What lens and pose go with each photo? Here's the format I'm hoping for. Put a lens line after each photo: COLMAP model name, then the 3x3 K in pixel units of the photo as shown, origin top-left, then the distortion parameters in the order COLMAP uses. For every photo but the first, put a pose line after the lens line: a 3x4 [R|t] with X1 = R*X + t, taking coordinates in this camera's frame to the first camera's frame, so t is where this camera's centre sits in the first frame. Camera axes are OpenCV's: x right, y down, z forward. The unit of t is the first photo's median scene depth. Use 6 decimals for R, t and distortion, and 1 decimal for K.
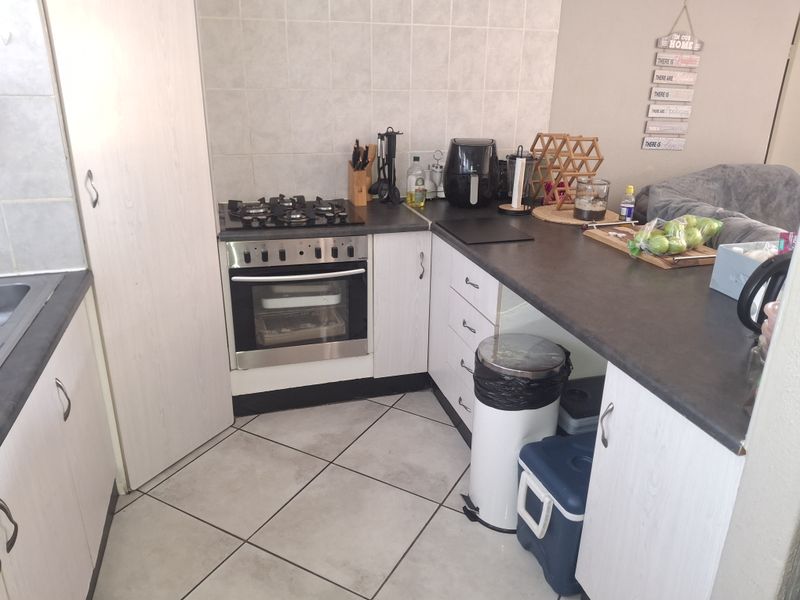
lens RADIAL K [[597.7, 0, 395.3], [0, 597.7, 301.9], [0, 0, 1]] dist [0.131318, -0.211578]
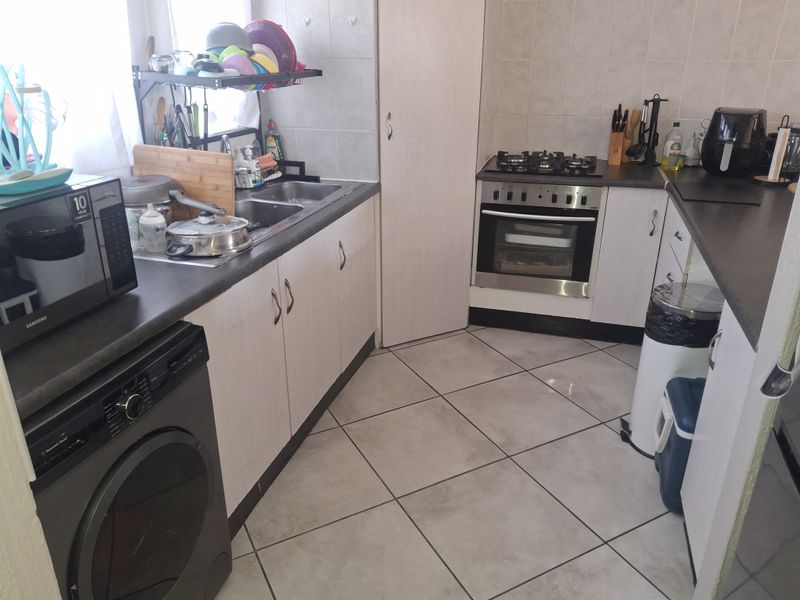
lens RADIAL K [[597.7, 0, 395.3], [0, 597.7, 301.9], [0, 0, 1]] dist [0.131318, -0.211578]
pose [[0.838206, 0.198236, -0.508049, 0.238496], [-0.188419, 0.979495, 0.071325, 0.086654], [0.511771, 0.035942, 0.858370, -0.160221]]
